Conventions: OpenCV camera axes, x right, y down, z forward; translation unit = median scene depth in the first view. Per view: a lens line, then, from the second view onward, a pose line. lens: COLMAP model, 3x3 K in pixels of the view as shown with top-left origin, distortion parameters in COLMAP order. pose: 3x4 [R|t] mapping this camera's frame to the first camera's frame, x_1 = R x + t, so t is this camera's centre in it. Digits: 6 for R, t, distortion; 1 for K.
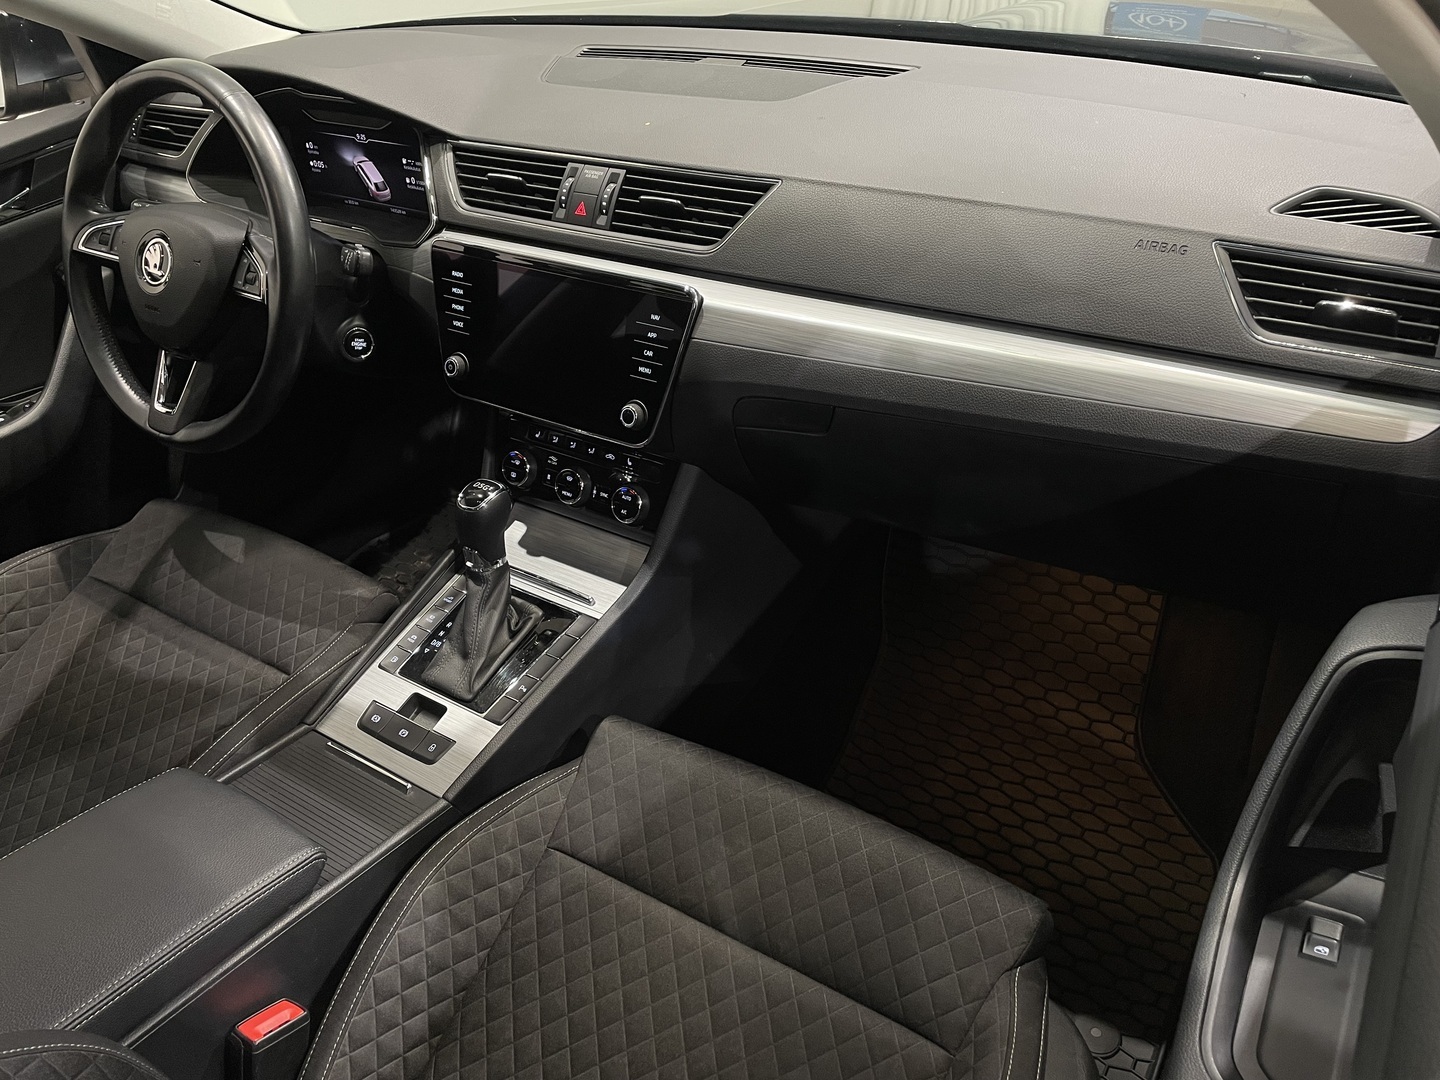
lens RADIAL K [[1056.0, 0, 729.9], [0, 1056.0, 540.8], [0, 0, 1]] dist [0.076893, -0.097726]
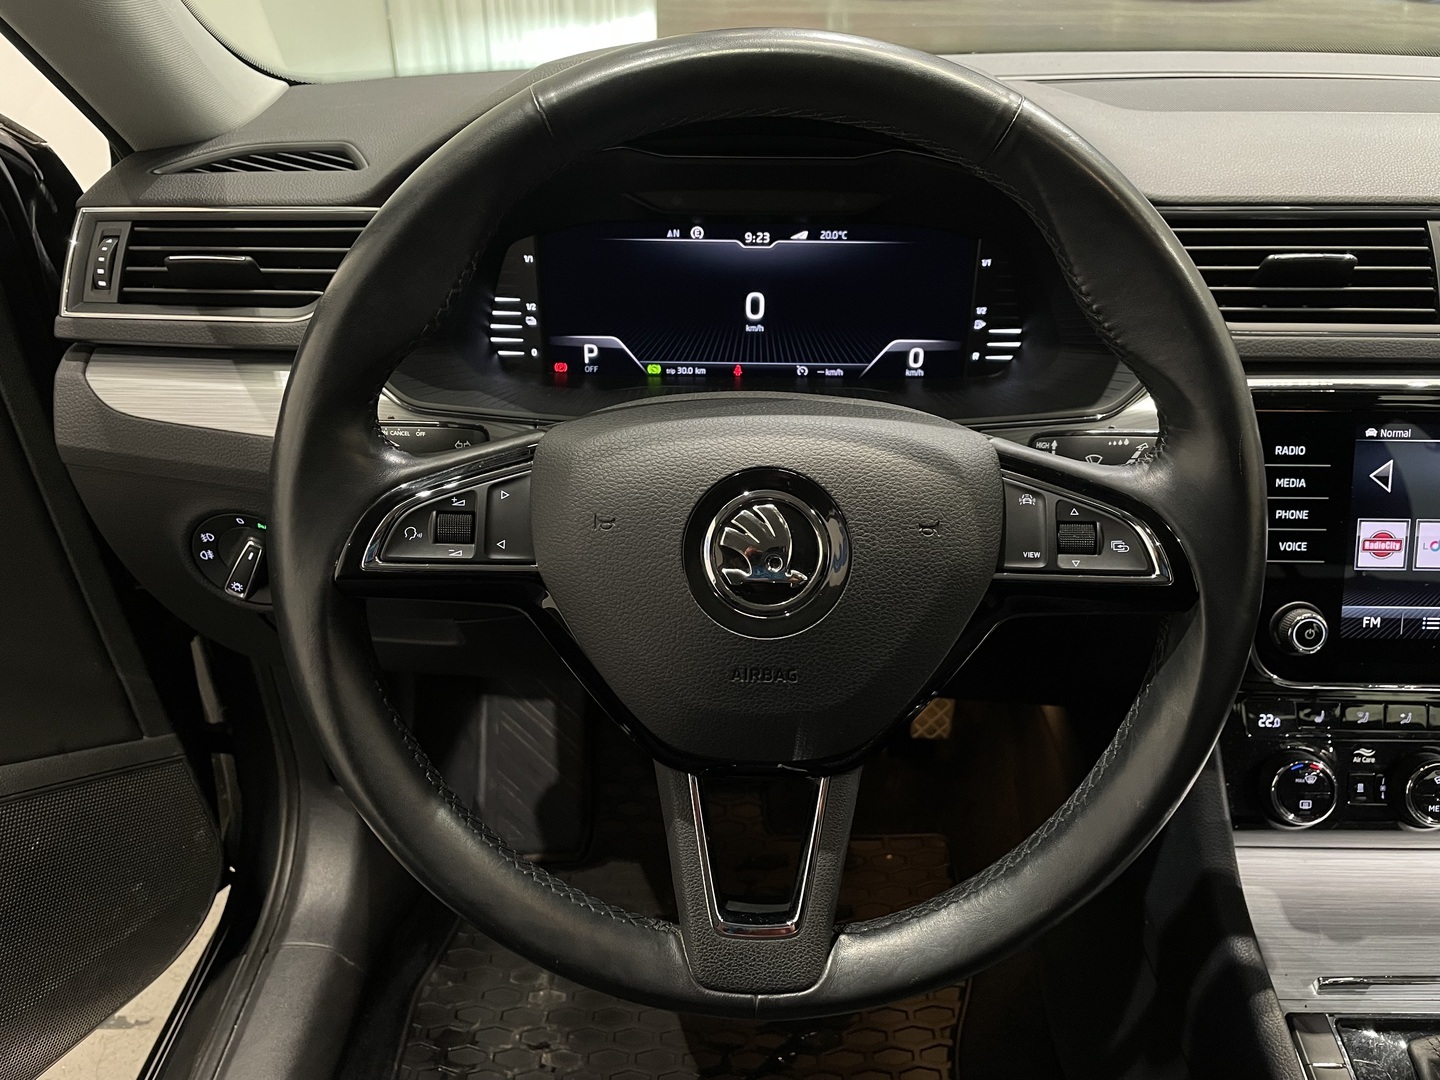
lens RADIAL K [[1093.7, 0, 735.5], [0, 1093.7, 527.0], [0, 0, 1]] dist [0.075132, -0.107550]
pose [[0.841488, -0.192830, 0.504693, -0.774299], [0.264133, 0.961724, -0.072946, -0.256185], [-0.471309, 0.194690, 0.860212, 0.708751]]
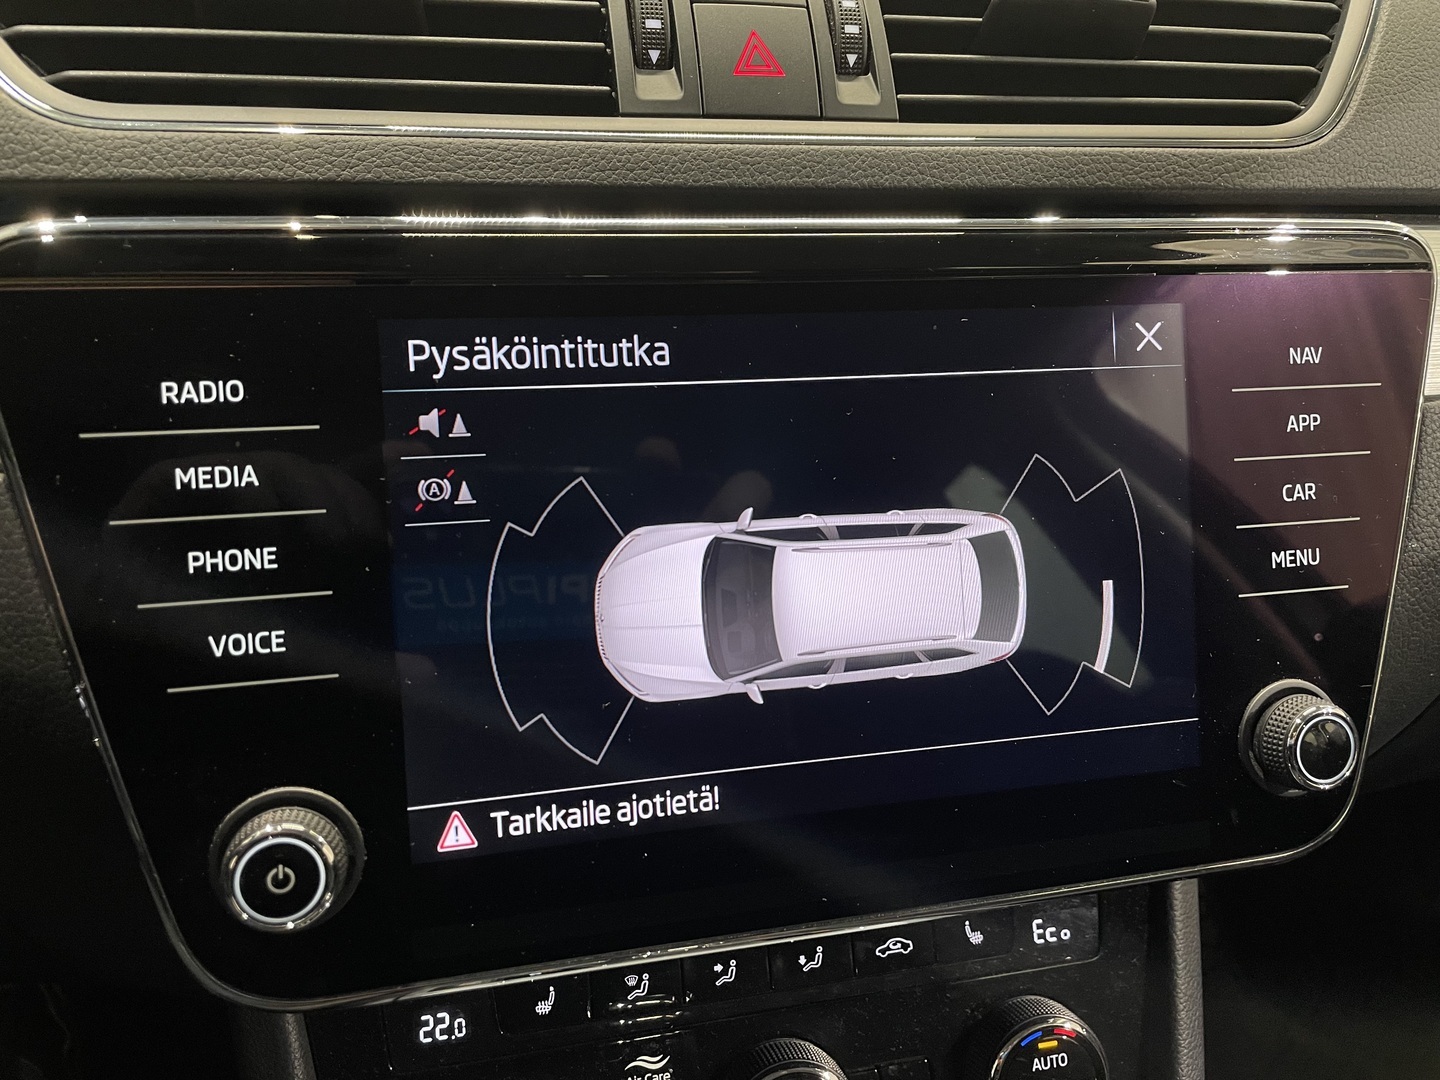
lens RADIAL K [[1100.2, 0, 724.8], [0, 1100.2, 533.6], [0, 0, 1]] dist [0.068794, -0.105800]
pose [[0.678128, -0.197790, 0.707828, -0.351250], [0.361501, 0.928310, -0.086933, -0.182800], [-0.639890, 0.314832, 0.701015, 0.841049]]
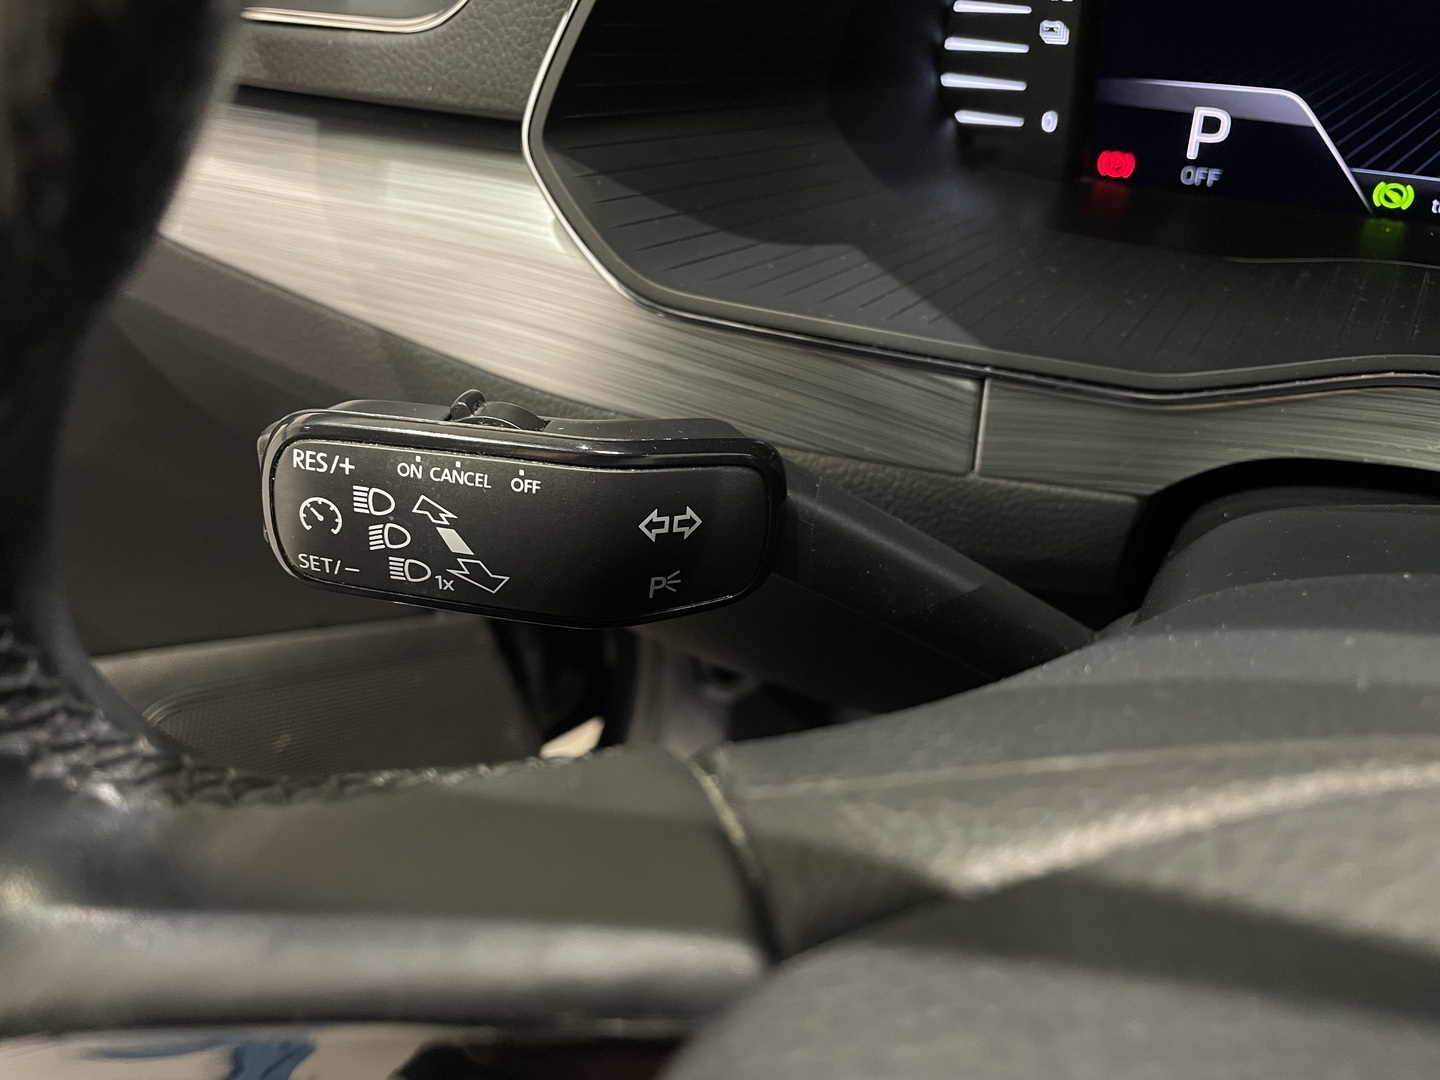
lens RADIAL K [[1110.5, 0, 727.4], [0, 1110.5, 535.6], [0, 0, 1]] dist [0.053868, -0.093544]
pose [[0.995482, -0.094781, 0.005663, -0.609265], [0.093368, 0.988000, 0.123041, -0.379768], [-0.017257, -0.121956, 0.992385, 1.044868]]
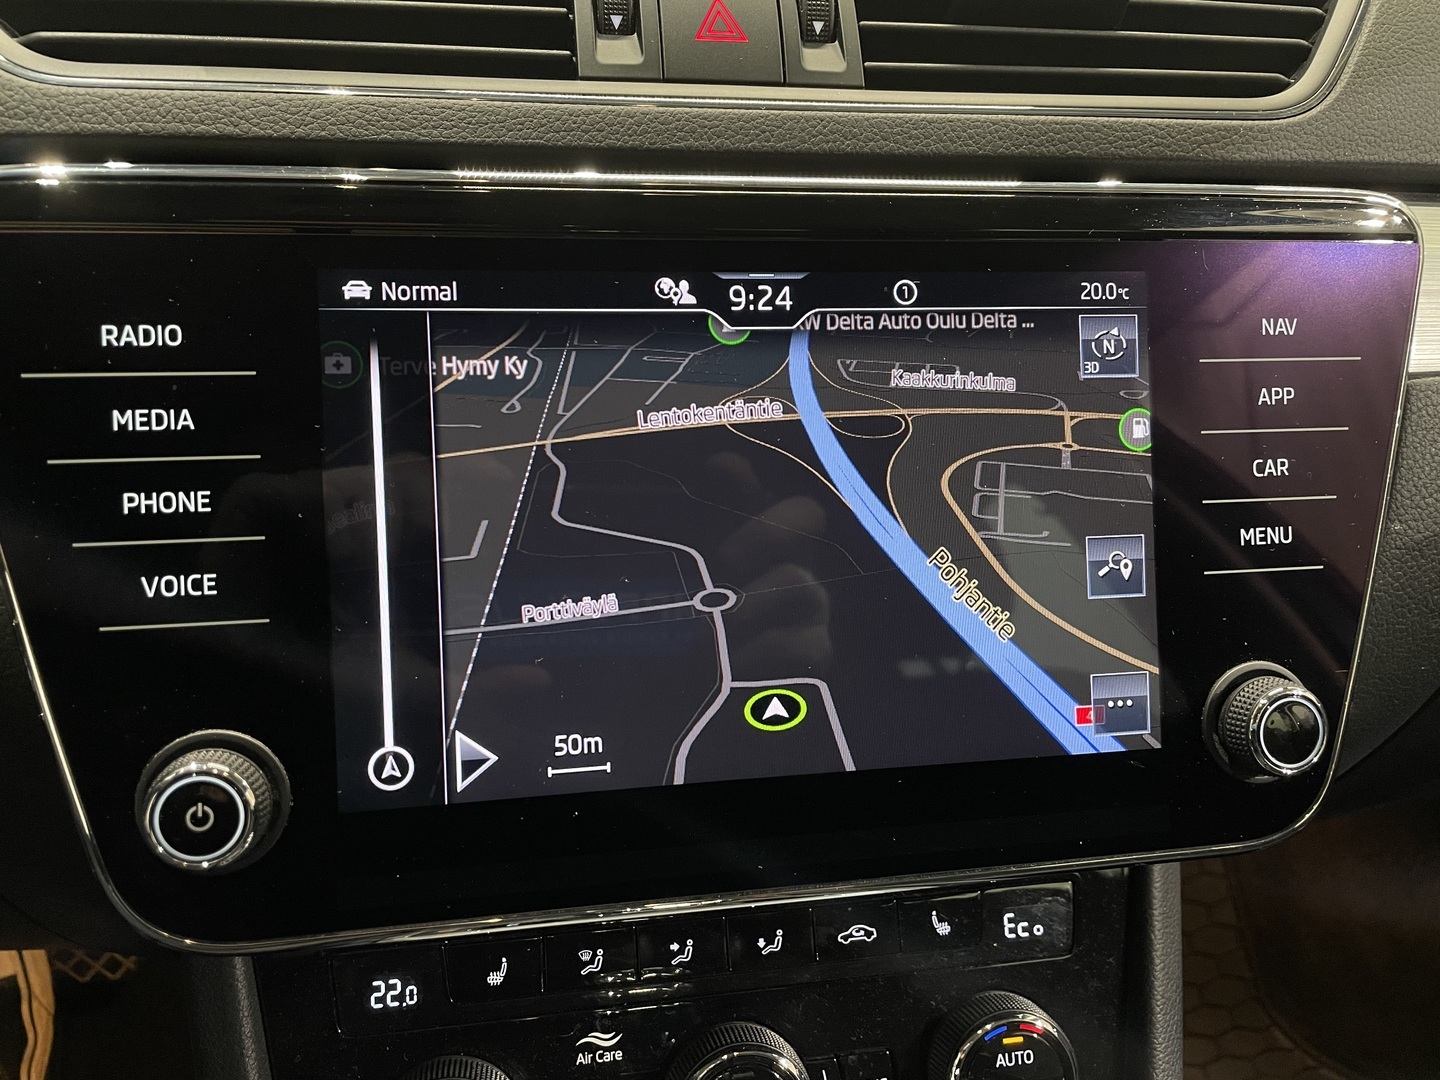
lens RADIAL K [[1100.9, 0, 720.0], [0, 1100.9, 540.0], [0, 0, 1]] dist [0.064417, -0.098160]
pose [[0.716880, -0.172476, 0.675526, -0.335910], [0.337690, 0.933577, -0.120001, -0.162272], [-0.609958, 0.314145, 0.727506, 0.832509]]
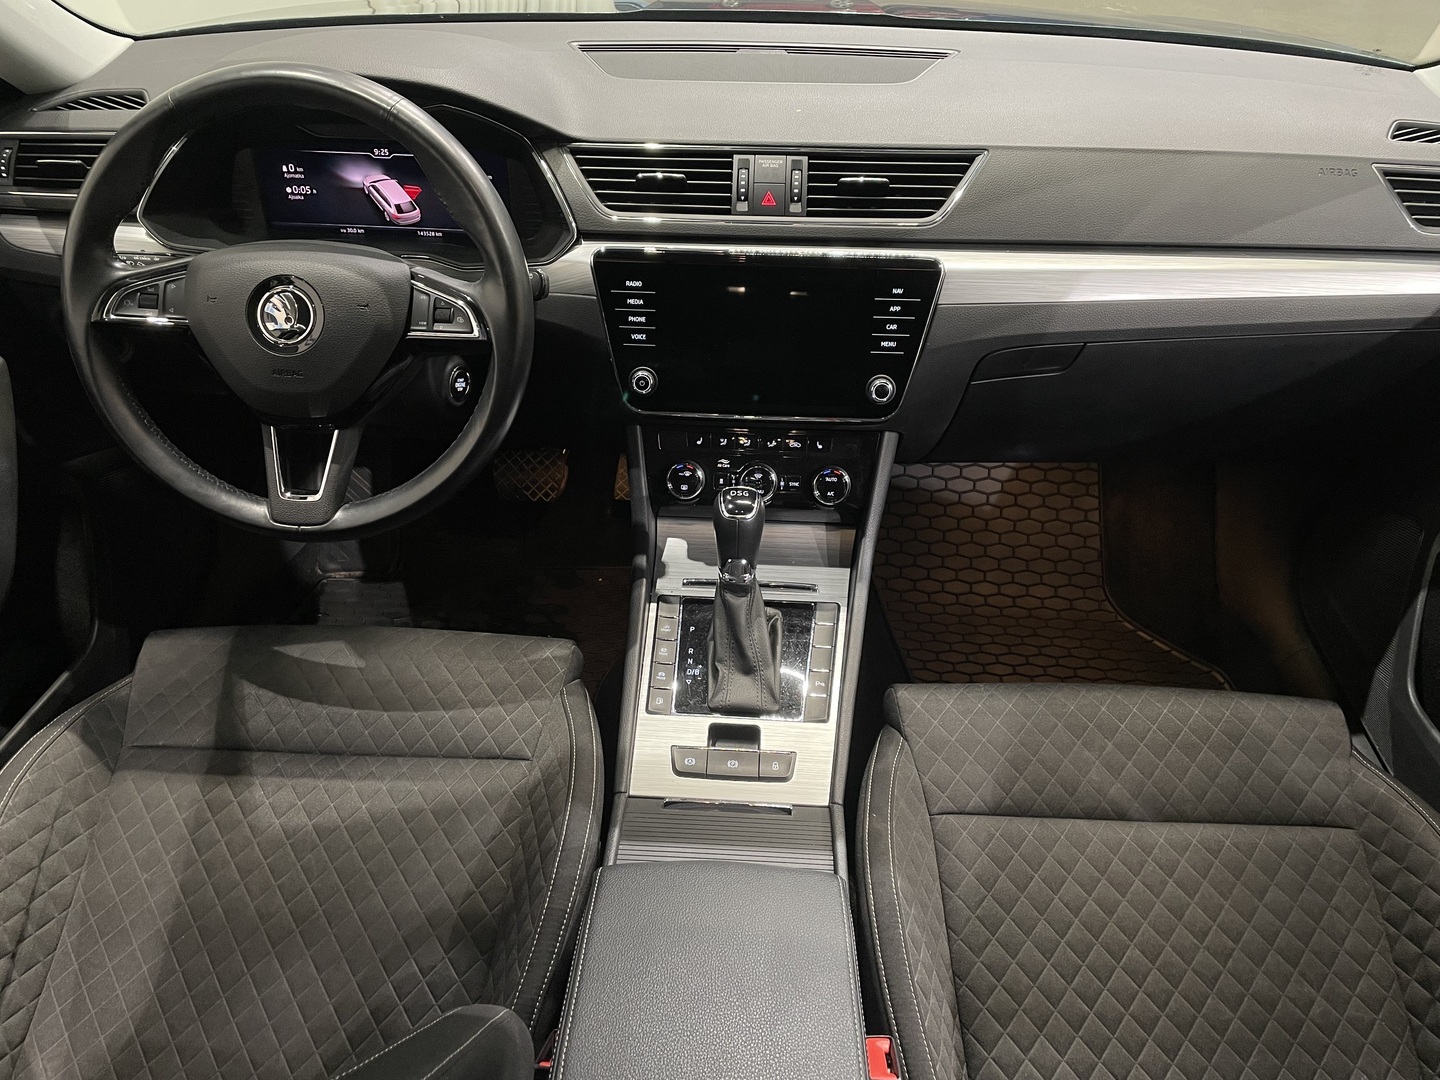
lens RADIAL K [[1056.0, 0, 729.9], [0, 1056.0, 540.8], [0, 0, 1]] dist [0.076893, -0.097726]
pose [[0.861384, -0.232049, 0.451853, -0.683785], [0.236109, 0.970525, 0.048309, -0.057725], [-0.449745, 0.065074, 0.890783, 0.149433]]
